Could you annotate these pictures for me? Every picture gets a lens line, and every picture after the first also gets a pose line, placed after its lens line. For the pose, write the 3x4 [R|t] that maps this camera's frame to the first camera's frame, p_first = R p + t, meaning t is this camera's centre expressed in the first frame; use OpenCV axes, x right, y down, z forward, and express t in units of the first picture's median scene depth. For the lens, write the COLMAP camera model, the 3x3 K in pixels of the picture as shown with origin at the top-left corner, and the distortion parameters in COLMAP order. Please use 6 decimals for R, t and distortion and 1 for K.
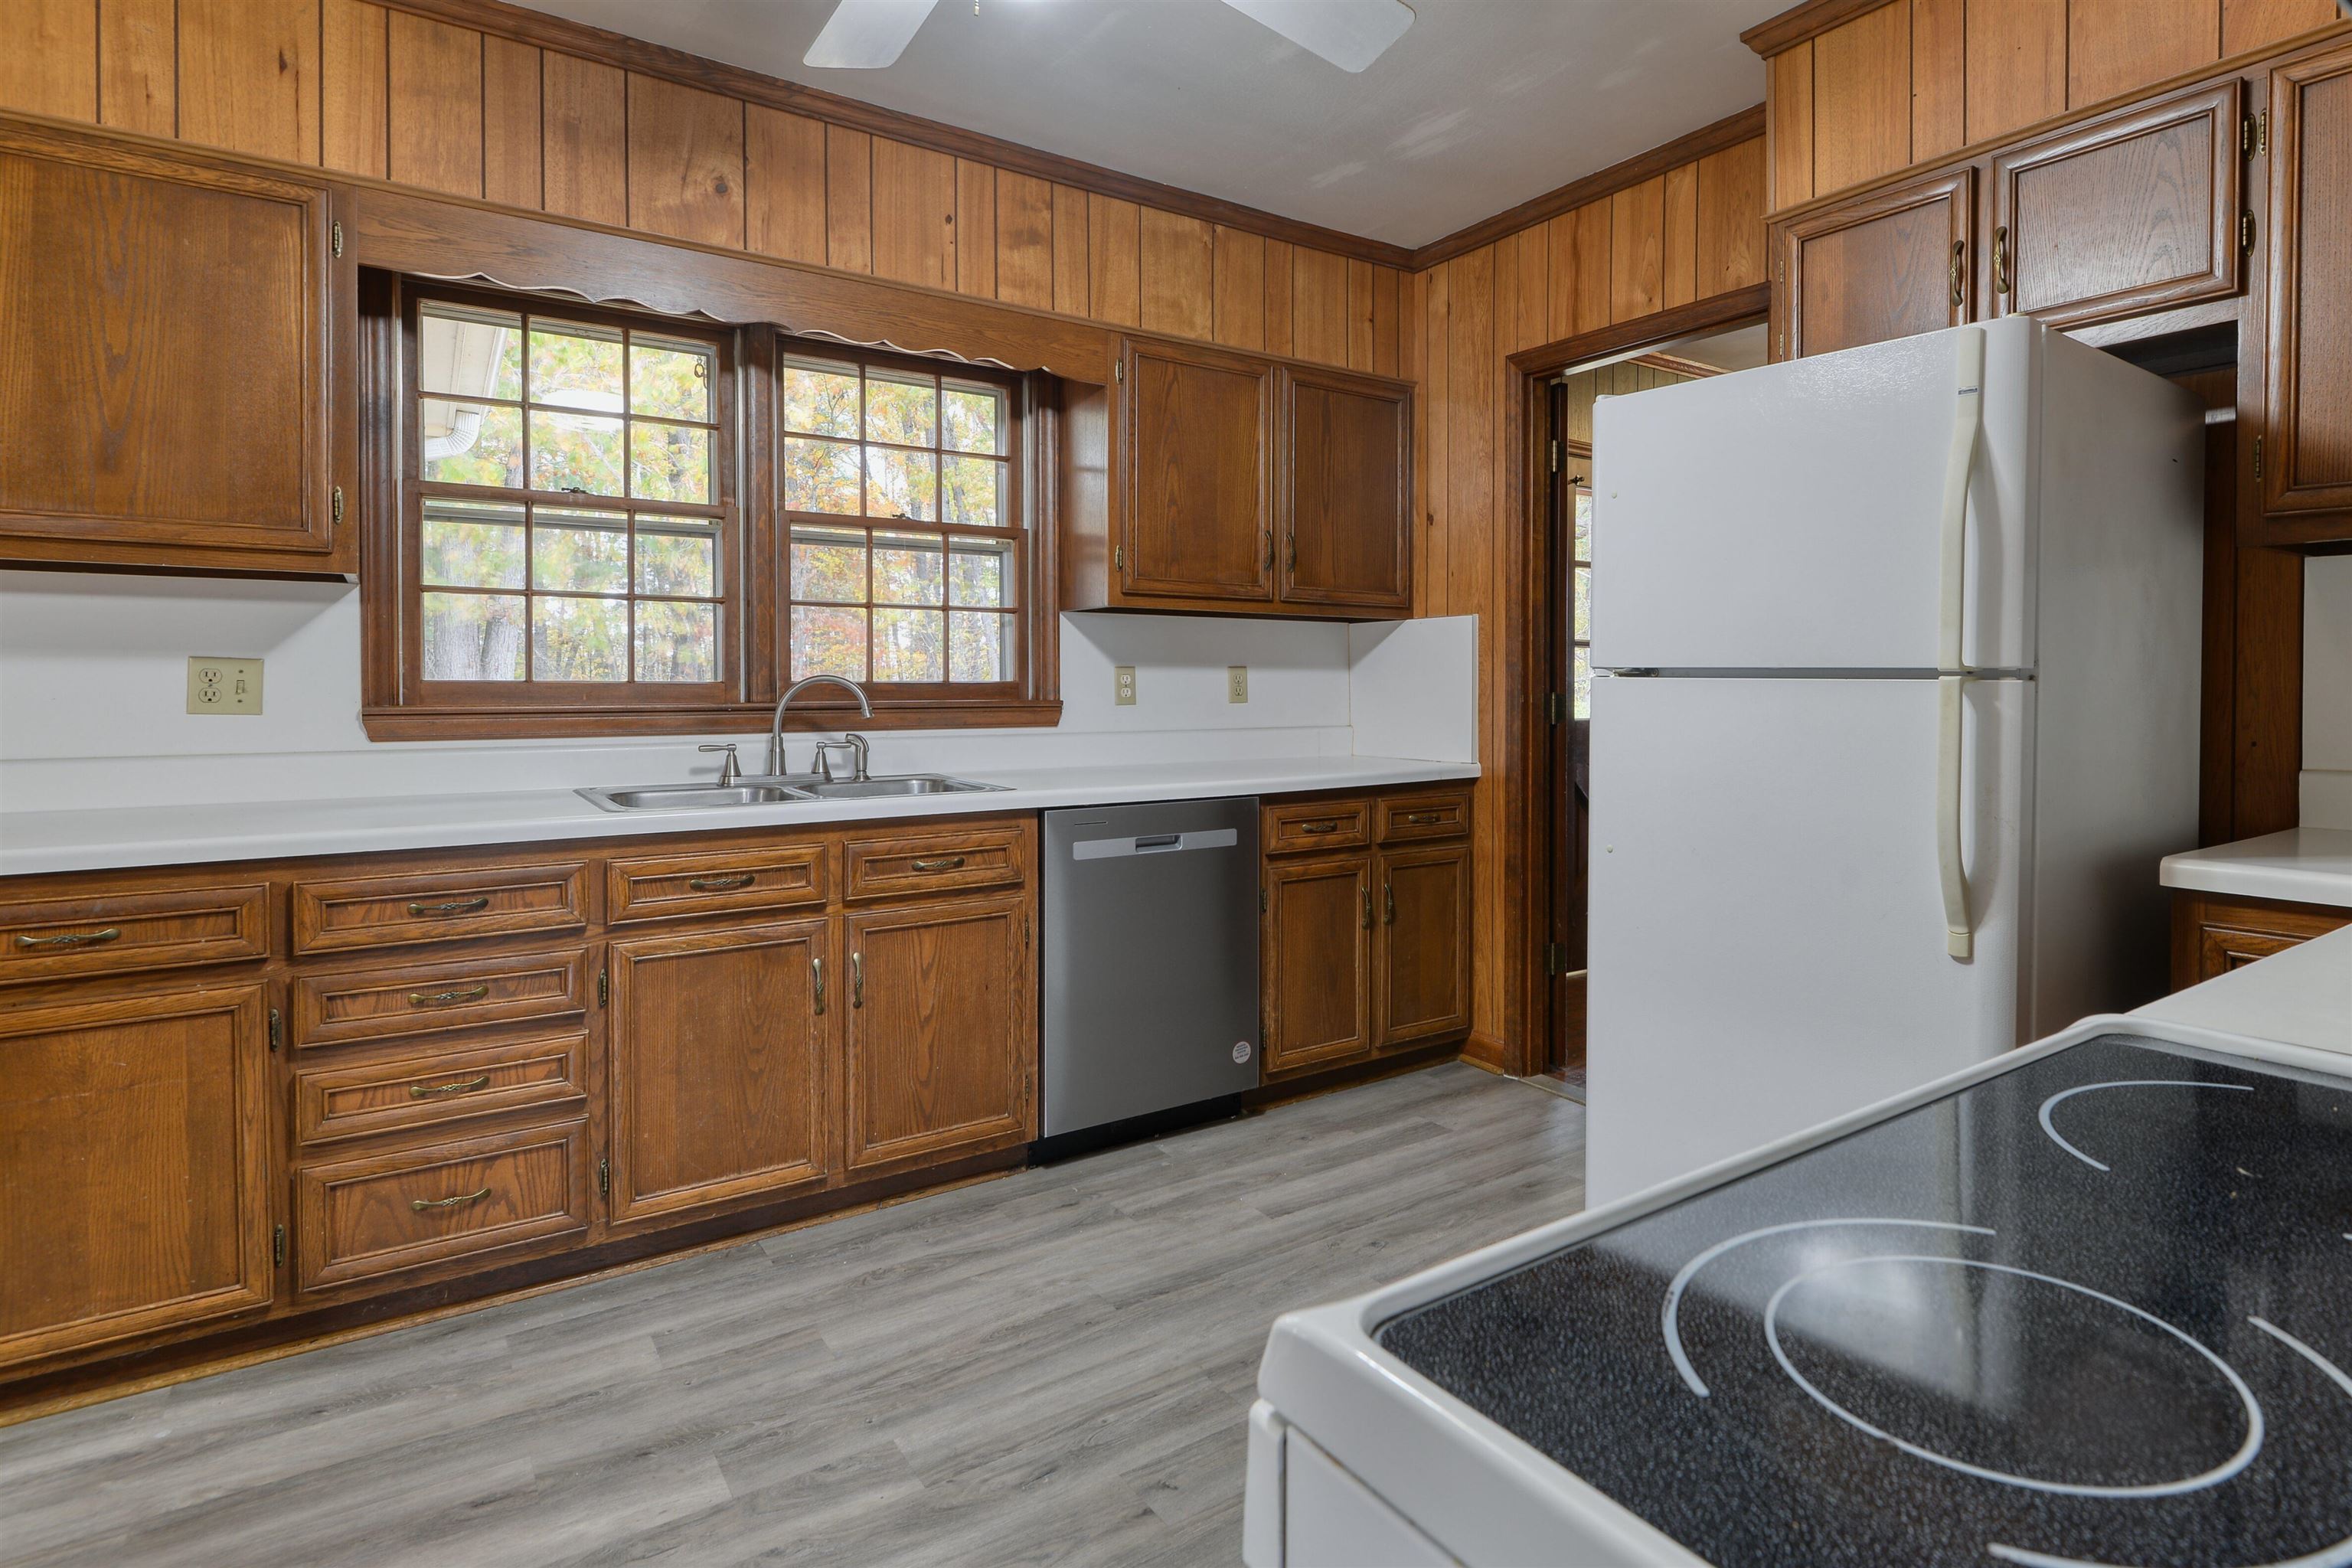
lens RADIAL K [[1260.4, 0, 1354.6], [0, 1260.4, 691.9], [0, 0, 1]] dist [-0.003354, 0.001374]
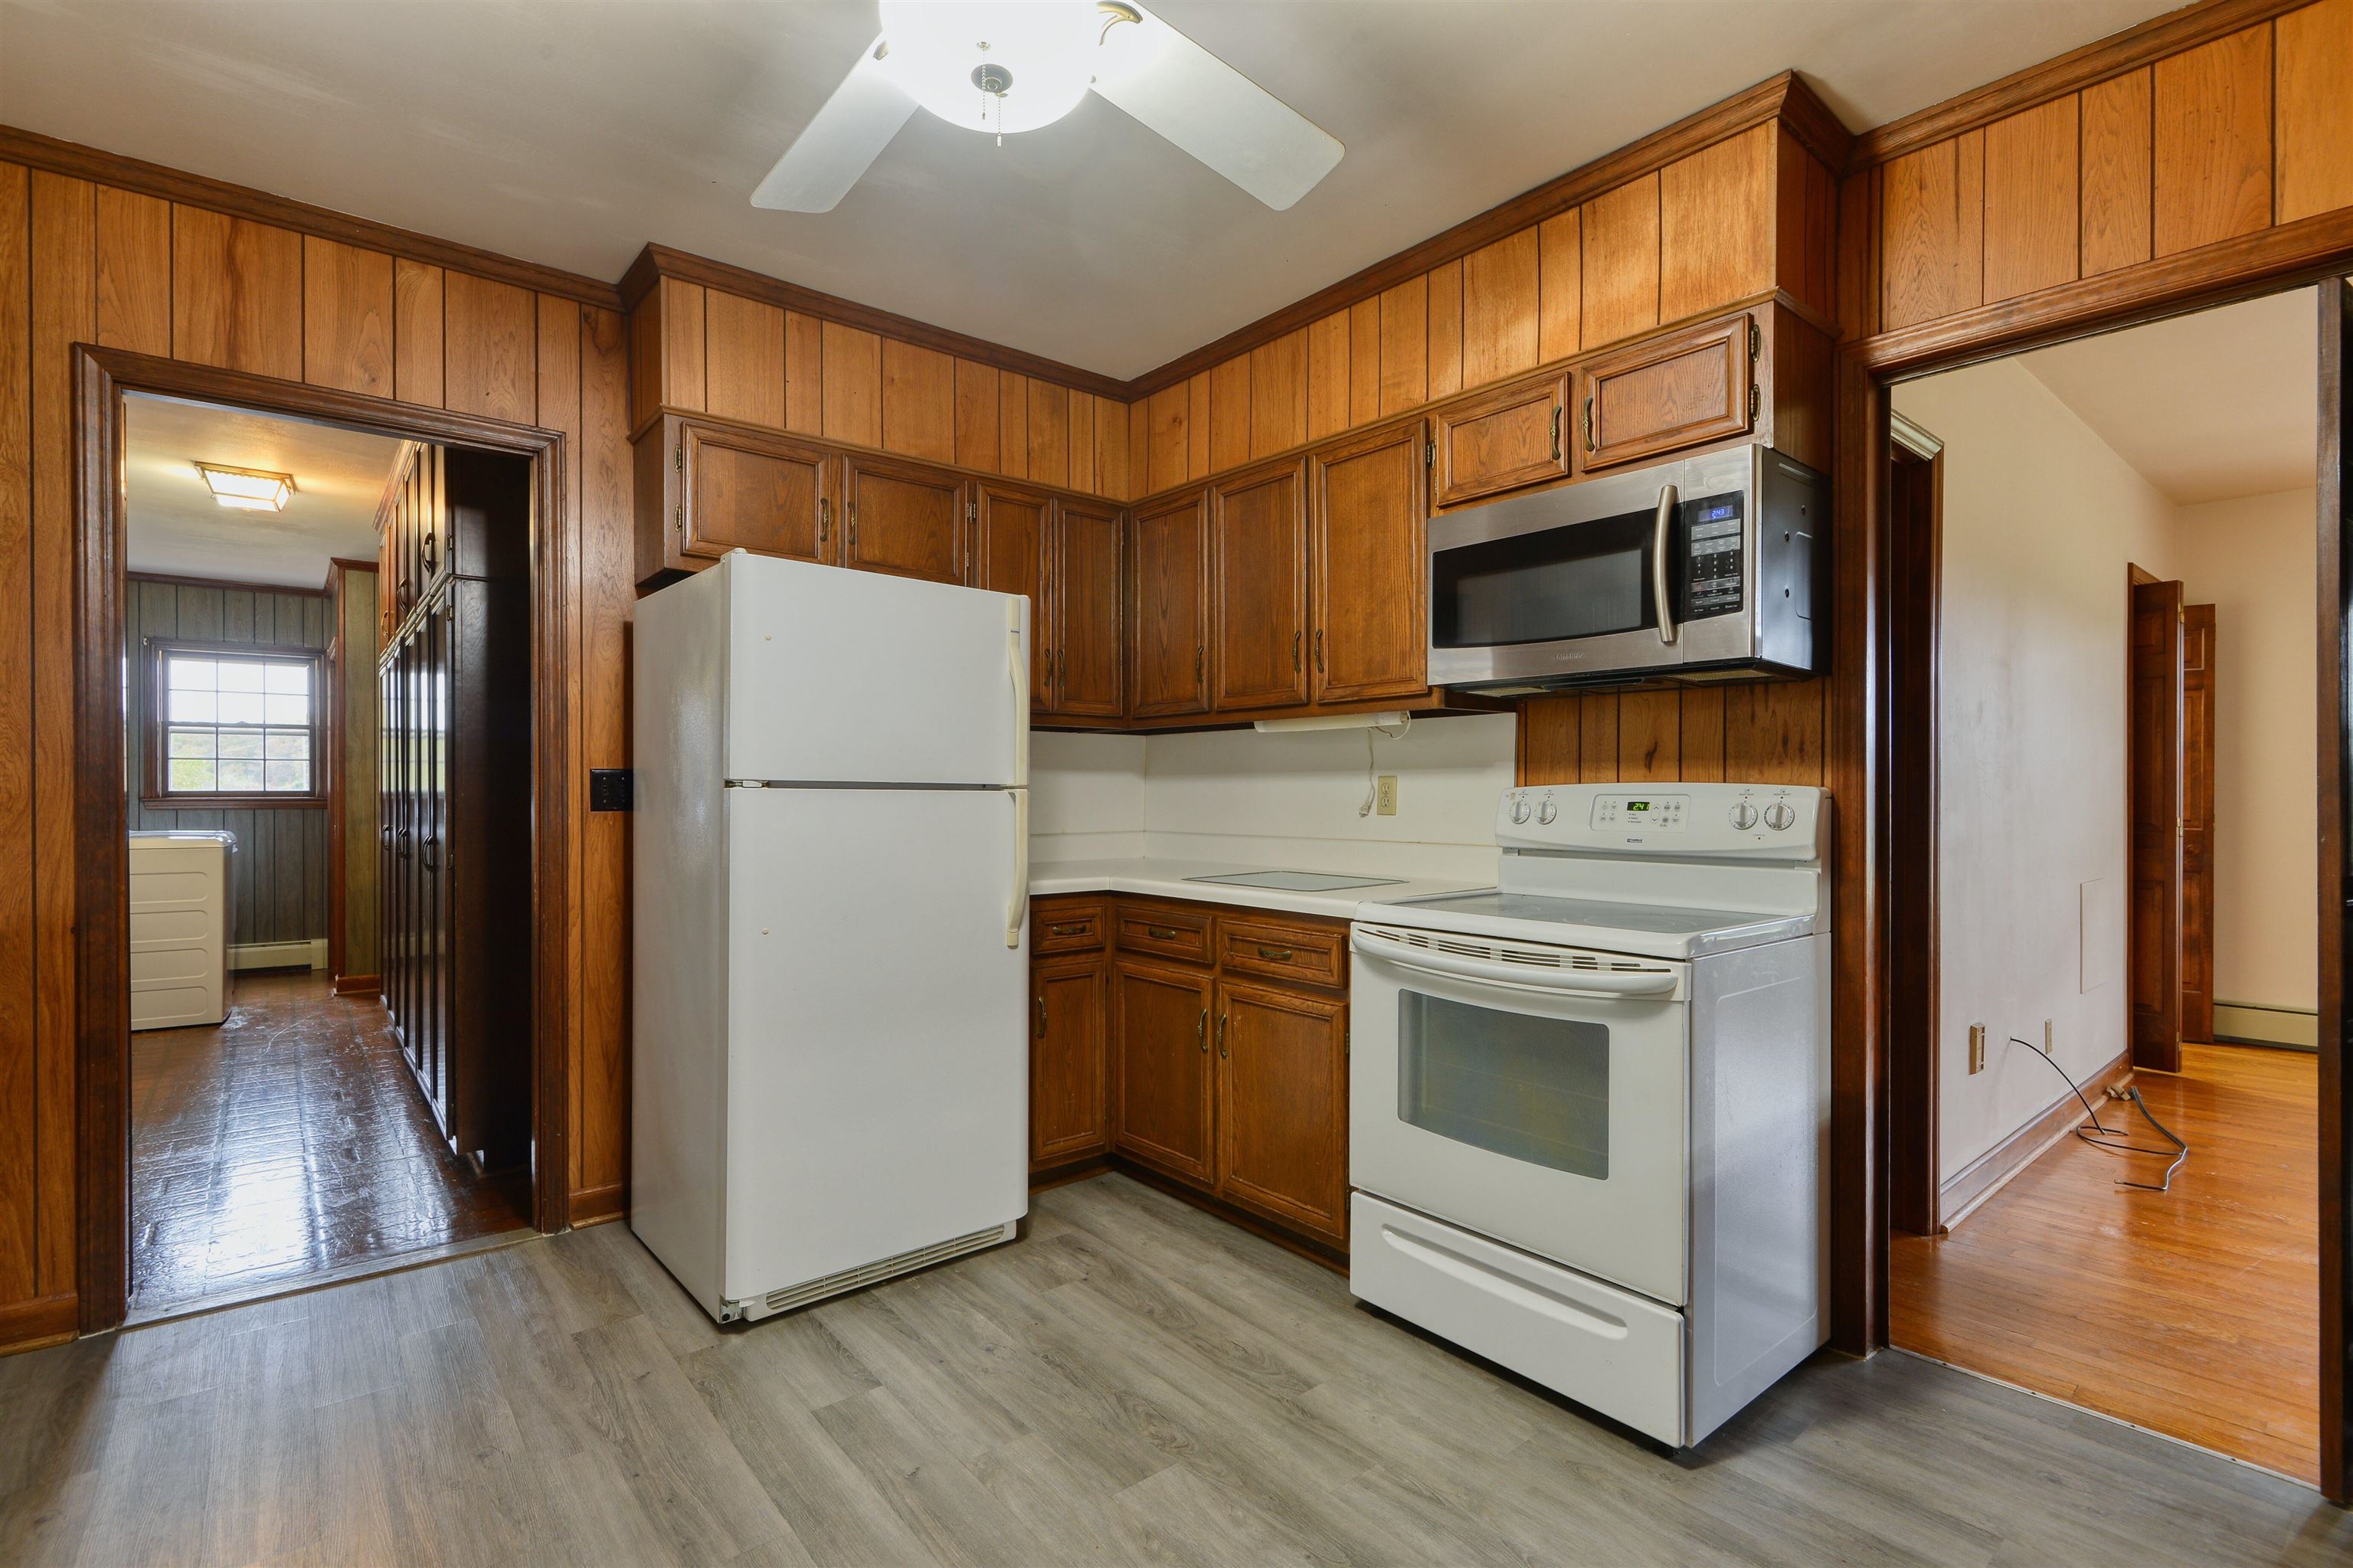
lens RADIAL K [[1090.0, 0, 1169.2], [0, 1090.0, 794.1], [0, 0, 1]] dist [0.013112, -0.014844]
pose [[-0.028790, -0.001954, 0.999584, -0.684285], [0.009835, 0.999949, 0.002238, -0.002646], [-0.999537, 0.009895, -0.028770, 0.512420]]
